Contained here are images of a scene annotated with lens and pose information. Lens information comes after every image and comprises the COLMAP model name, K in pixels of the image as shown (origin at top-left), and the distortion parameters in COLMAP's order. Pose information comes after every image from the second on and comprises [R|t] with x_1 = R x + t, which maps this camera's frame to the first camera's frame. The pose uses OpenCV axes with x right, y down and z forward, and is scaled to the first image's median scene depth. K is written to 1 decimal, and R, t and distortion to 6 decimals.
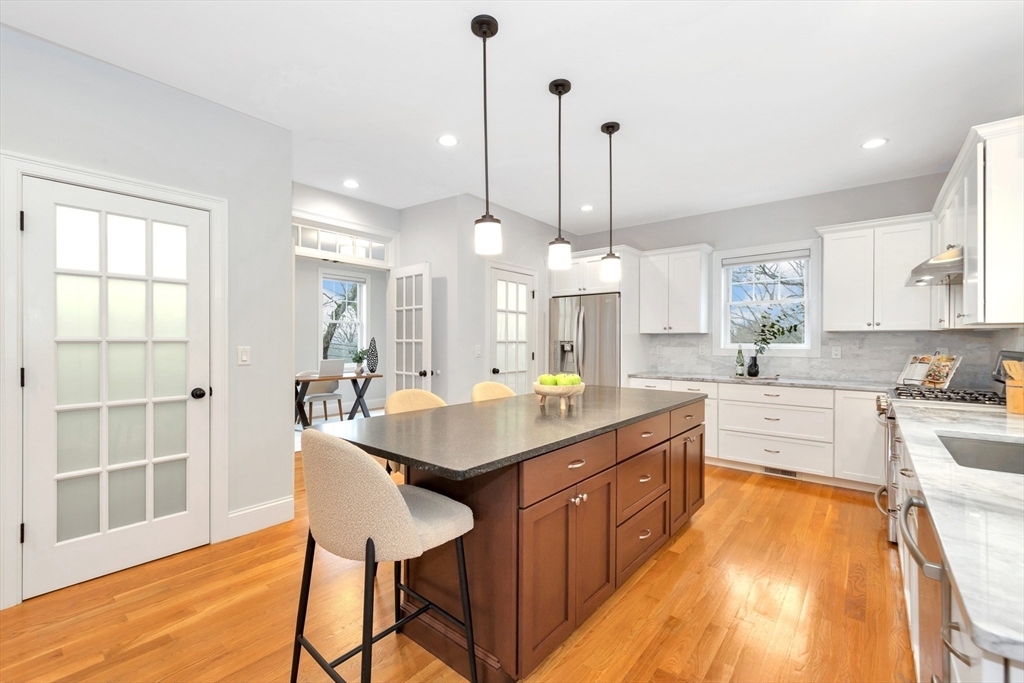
lens RADIAL K [[422.5, 0, 507.2], [0, 422.5, 340.7], [0, 0, 1]] dist [-0.001609, 0.000274]
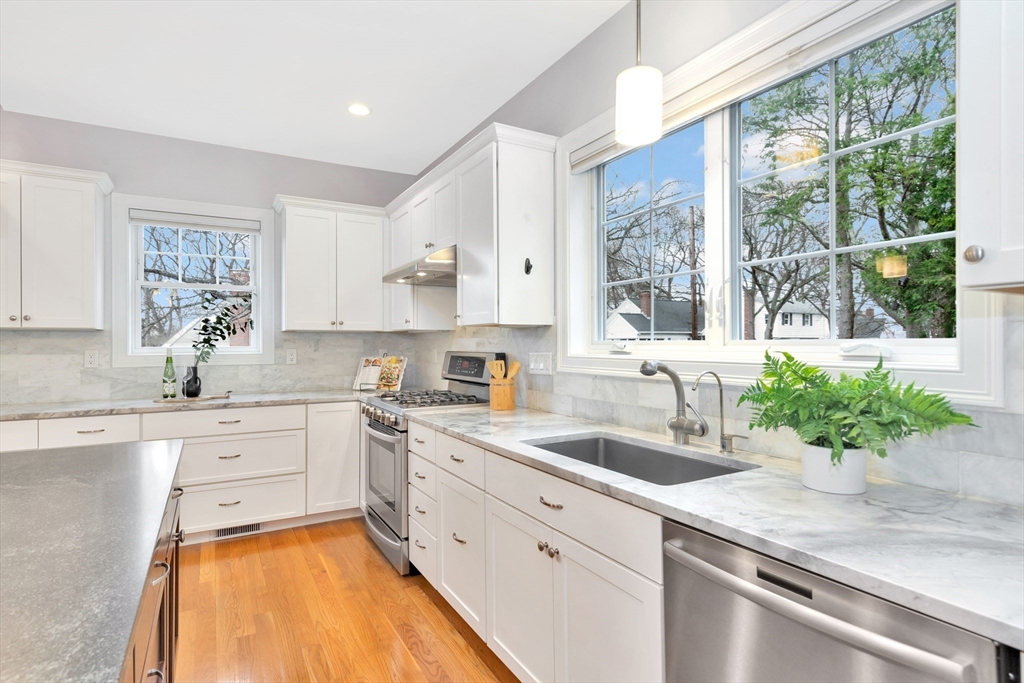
lens RADIAL K [[519.7, 0, 505.6], [0, 519.7, 343.3], [0, 0, 1]] dist [0.003700, 0.000283]
pose [[0.346959, -0.003127, 0.937875, -0.009219], [0.001371, 0.999995, 0.002827, -0.000316], [-0.937879, 0.000305, 0.346961, 0.277685]]
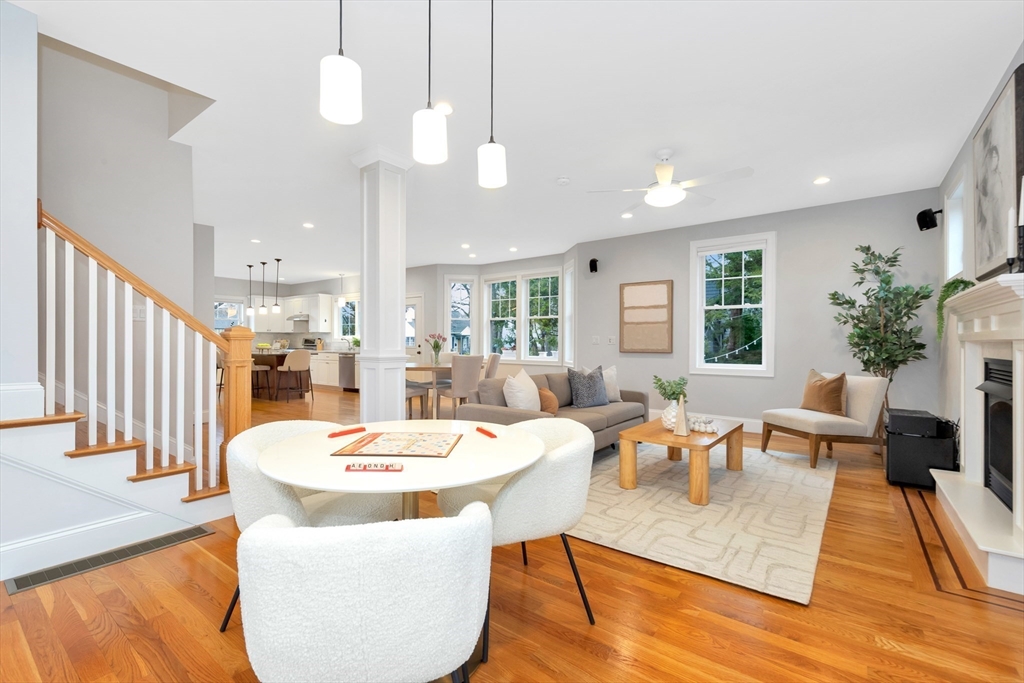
lens RADIAL K [[459.4, 0, 501.6], [0, 459.4, 342.9], [0, 0, 1]] dist [0.007387, 0.000293]
pose [[-0.037715, -0.006033, 0.999270, -2.327726], [-0.005620, 0.999967, 0.005825, 0.021996], [-0.999273, -0.005396, -0.037748, -0.524093]]
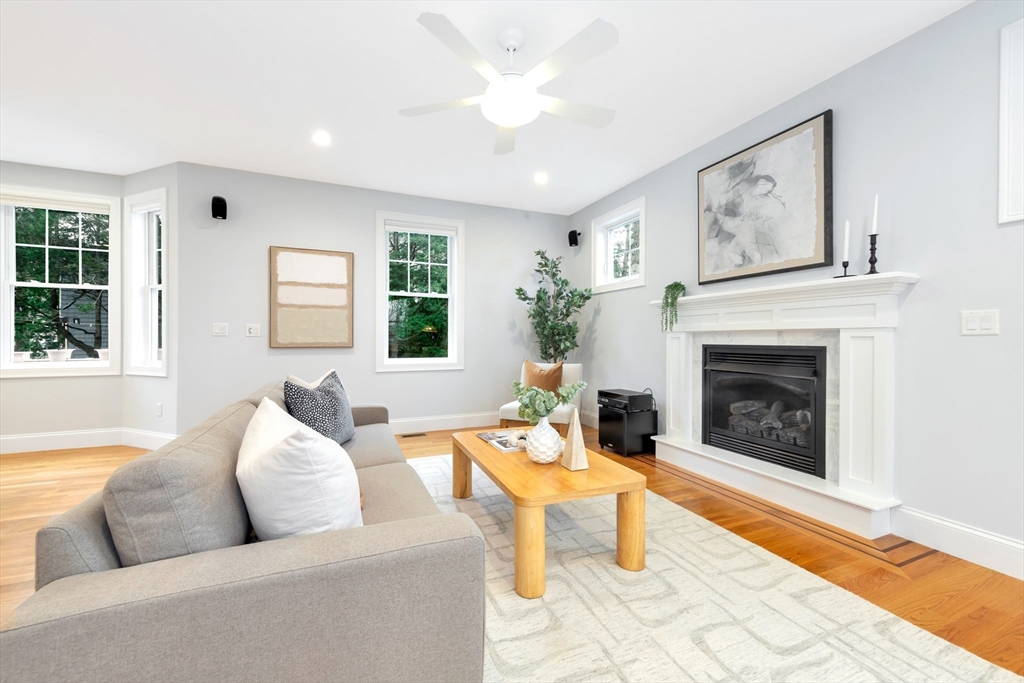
lens RADIAL K [[395.8, 0, 514.9], [0, 395.8, 340.9], [0, 0, 1]] dist [0.007378, -0.001315]
pose [[-0.896108, -0.008311, 0.443759, -1.613393], [-0.006621, 0.999964, 0.005358, 0.037038], [-0.443788, 0.001863, -0.896130, -0.415927]]
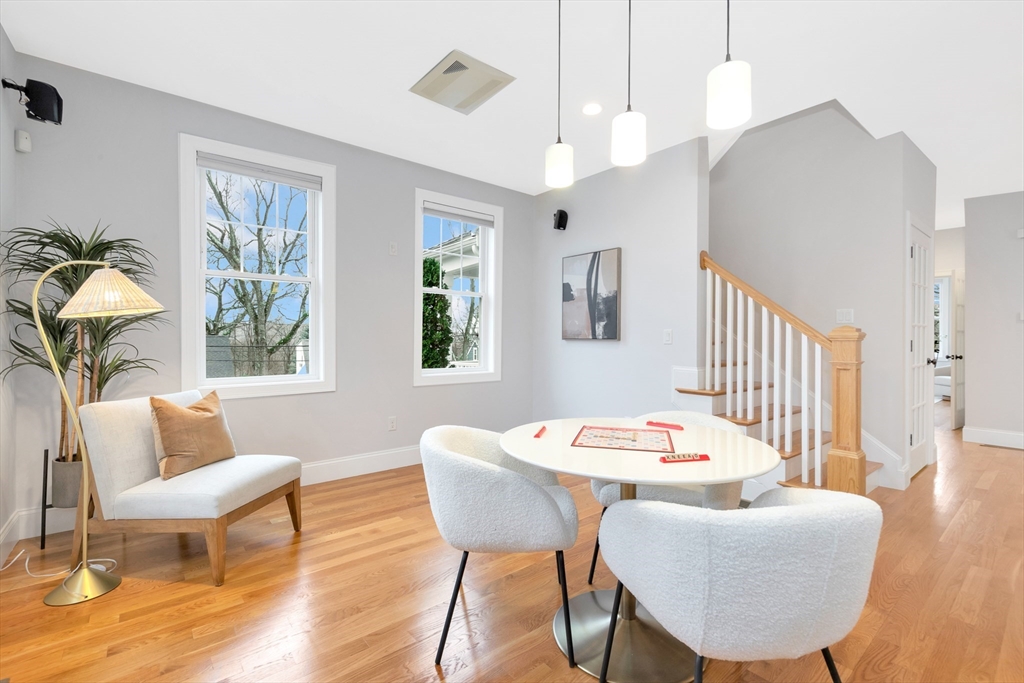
lens RADIAL K [[459.4, 0, 513.2], [0, 459.4, 336.3], [0, 0, 1]] dist [0.007387, 0.000293]
pose [[0.984362, -0.000893, -0.176153, -1.917946], [0.000327, 0.999995, -0.003242, 0.019117], [0.176155, 0.003134, 0.984358, -0.926278]]
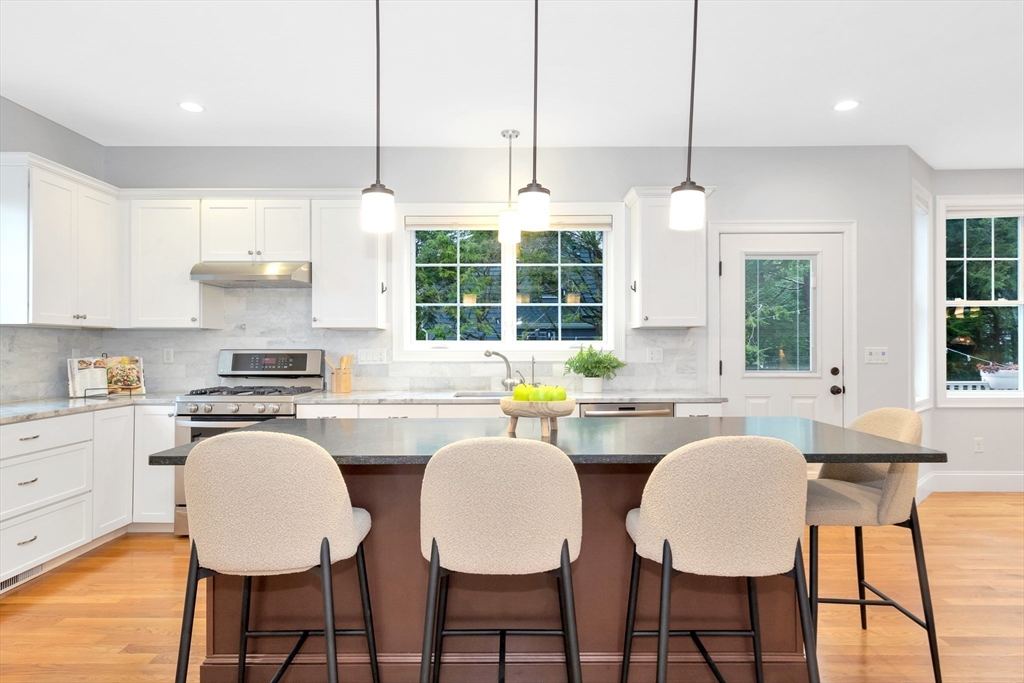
lens RADIAL K [[587.3, 0, 503.6], [0, 587.3, 343.2], [0, 0, 1]] dist [-0.020802, 0.001681]
pose [[-0.639541, 0.003547, 0.768749, -0.329890], [-0.001631, 0.999981, -0.005971, 0.009741], [-0.768755, -0.005073, -0.639523, 0.973506]]
